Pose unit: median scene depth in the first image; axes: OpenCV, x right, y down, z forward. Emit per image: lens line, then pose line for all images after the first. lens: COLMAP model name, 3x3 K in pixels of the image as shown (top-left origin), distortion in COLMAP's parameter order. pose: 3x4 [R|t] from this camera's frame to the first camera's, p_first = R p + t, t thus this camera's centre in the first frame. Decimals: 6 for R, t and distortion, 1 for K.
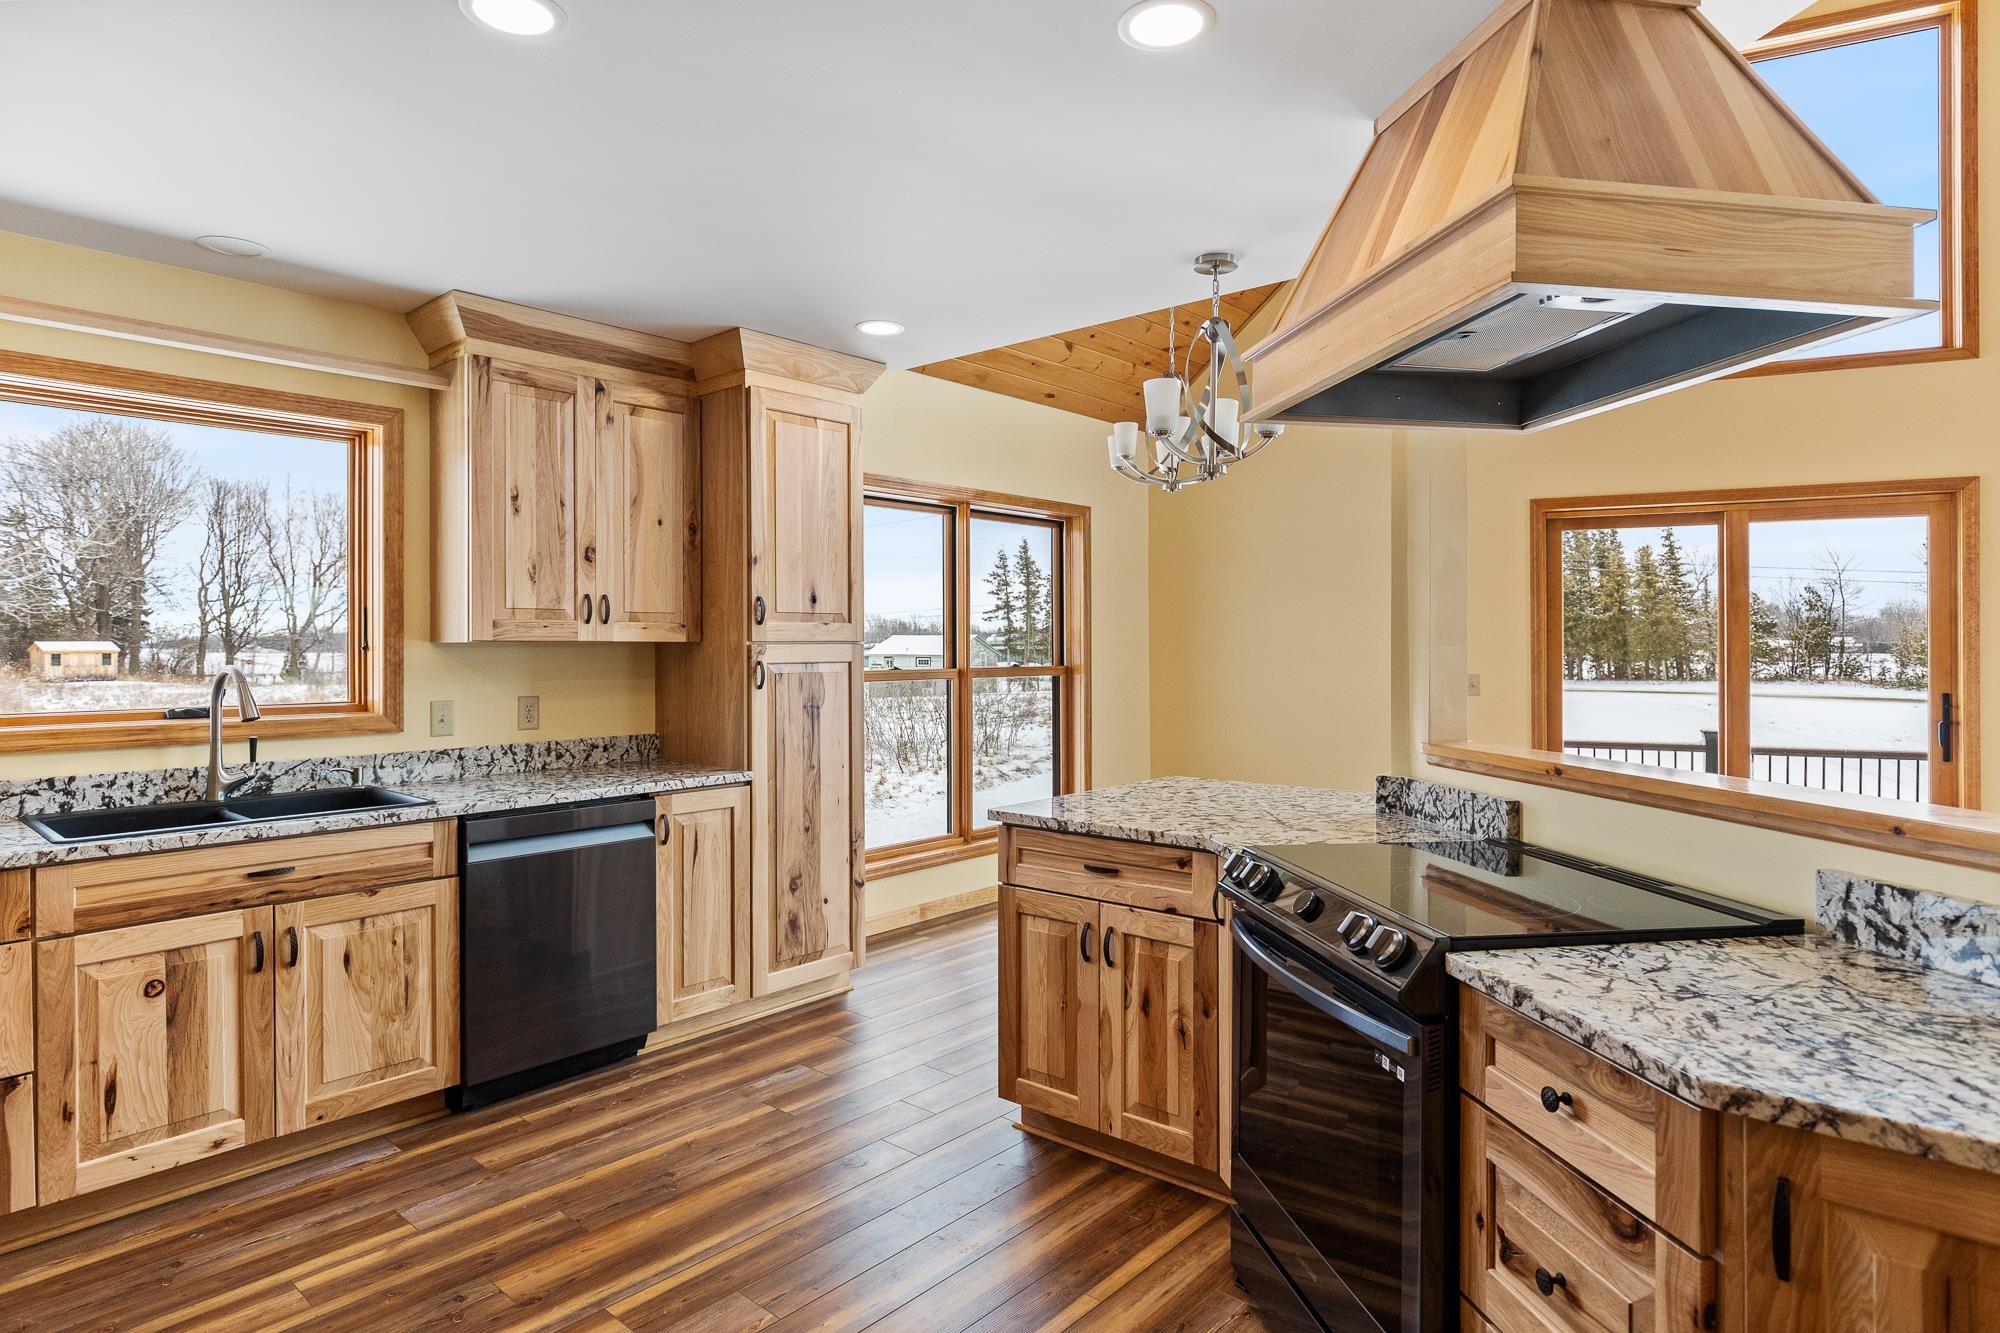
lens RADIAL K [[1099.8, 0, 1000.7], [0, 1099.8, 636.1], [0, 0, 1]] dist [-0.003266, -0.000792]
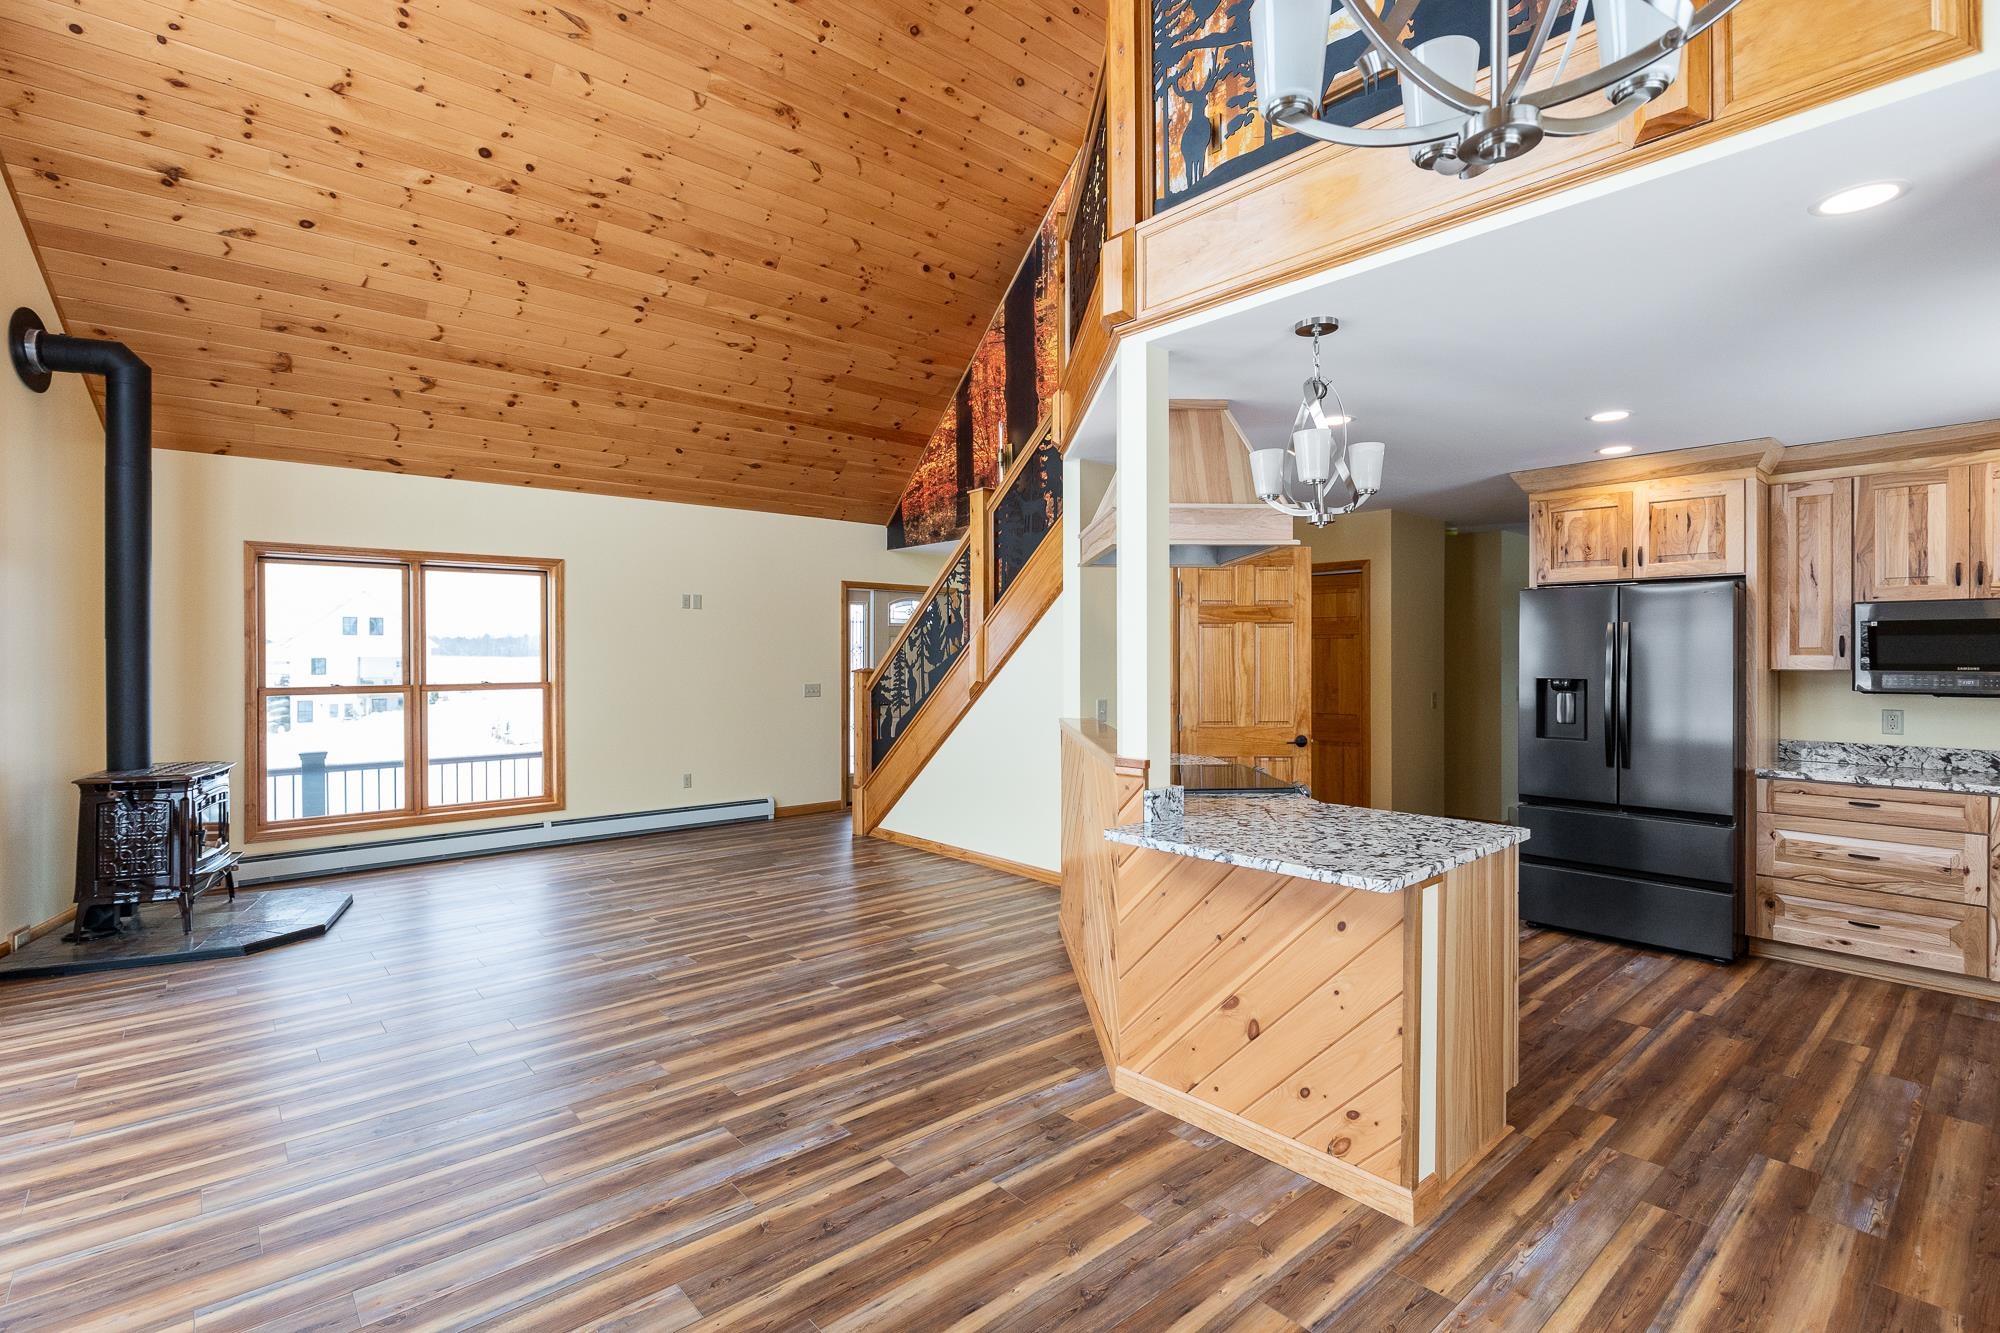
lens RADIAL K [[934.1, 0, 996.7], [0, 934.1, 654.9], [0, 0, 1]] dist [-0.002708, 0.000126]
pose [[-0.991756, 0.002262, 0.128122, 0.352966], [0.001512, 0.999981, -0.005949, -0.012156], [-0.128133, -0.005706, -0.991741, 1.767698]]
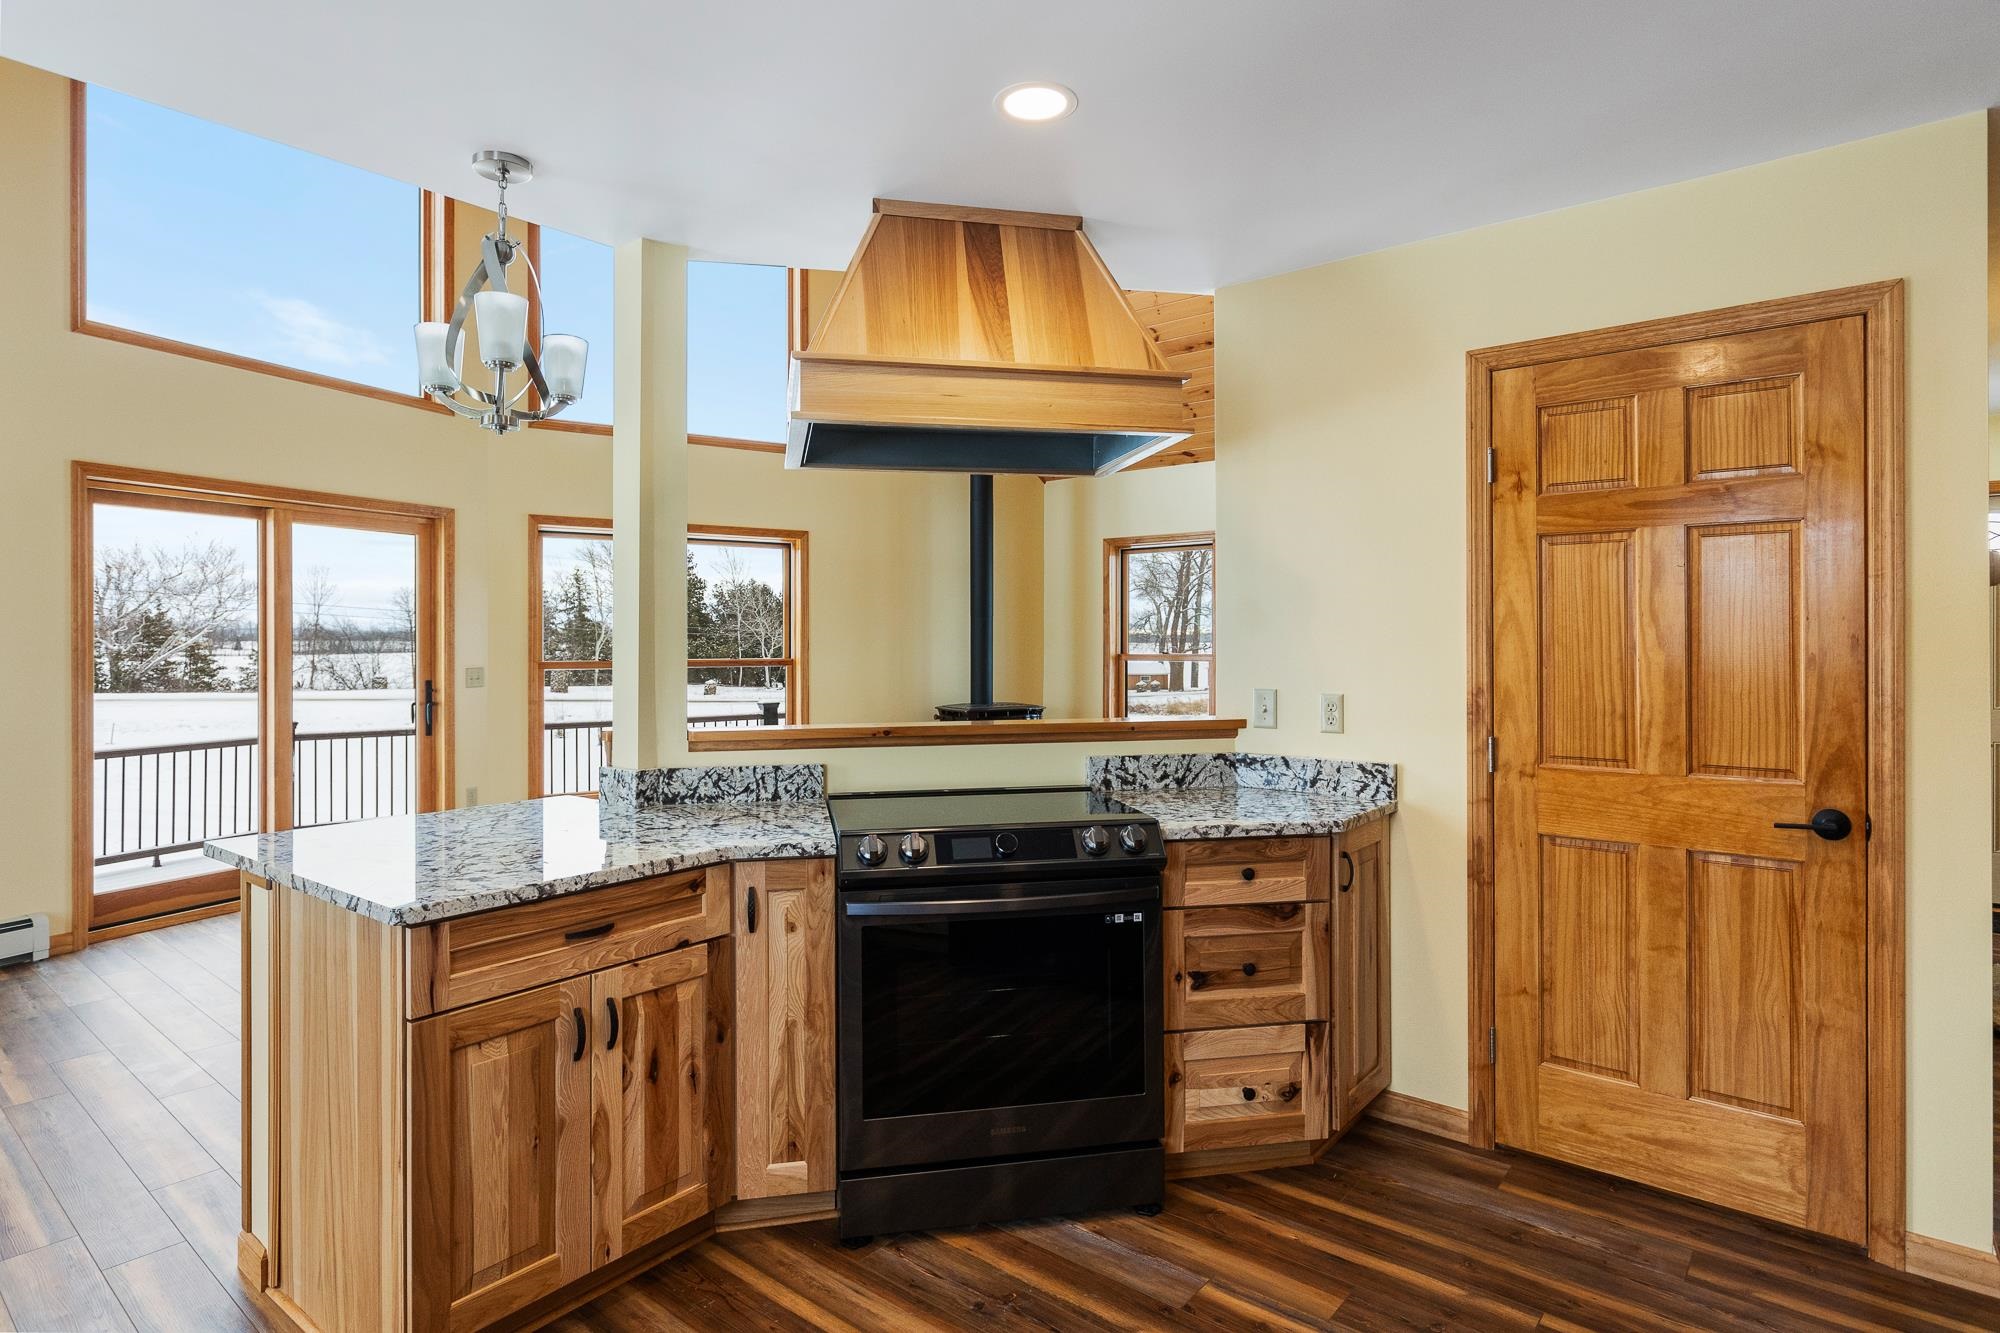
lens RADIAL K [[1063.8, 0, 994.7], [0, 1063.8, 637.6], [0, 0, 1]] dist [-0.000009, -0.000612]
pose [[-0.035064, 0.002005, 0.999383, -0.543537], [-0.005405, 0.999983, -0.002196, 0.004920], [-0.999370, -0.005478, -0.035053, 0.608244]]
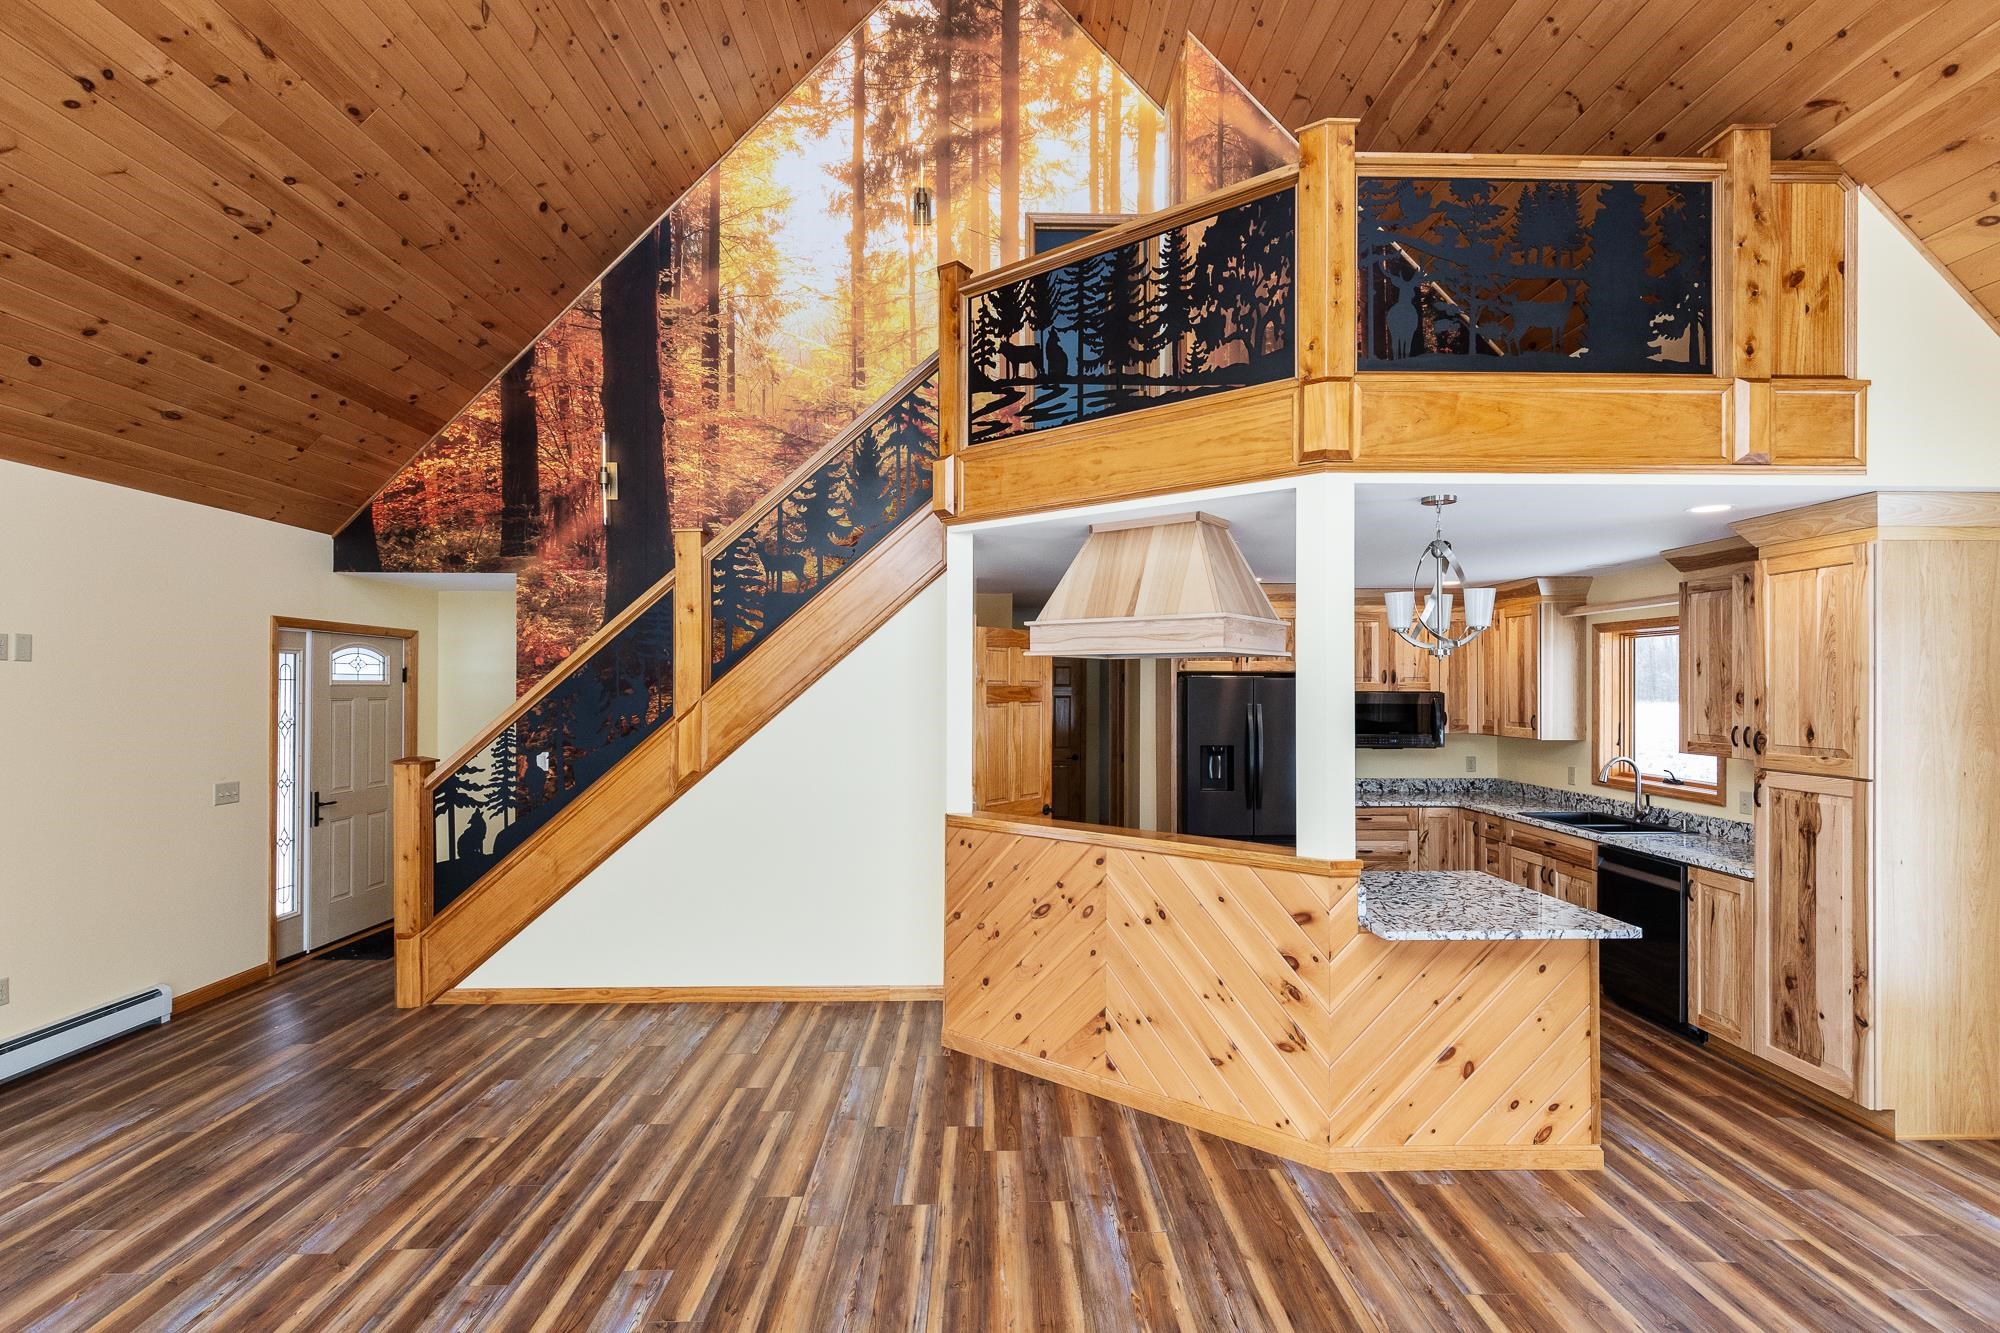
lens RADIAL K [[921.1, 0, 1002.5], [0, 921.1, 681.1], [0, 0, 1]] dist [0.009272, -0.001370]
pose [[-0.734601, -0.002563, -0.678494, 1.244257], [0.003829, 0.999961, -0.007922, -0.097975], [0.678489, -0.008417, -0.734563, 1.339263]]
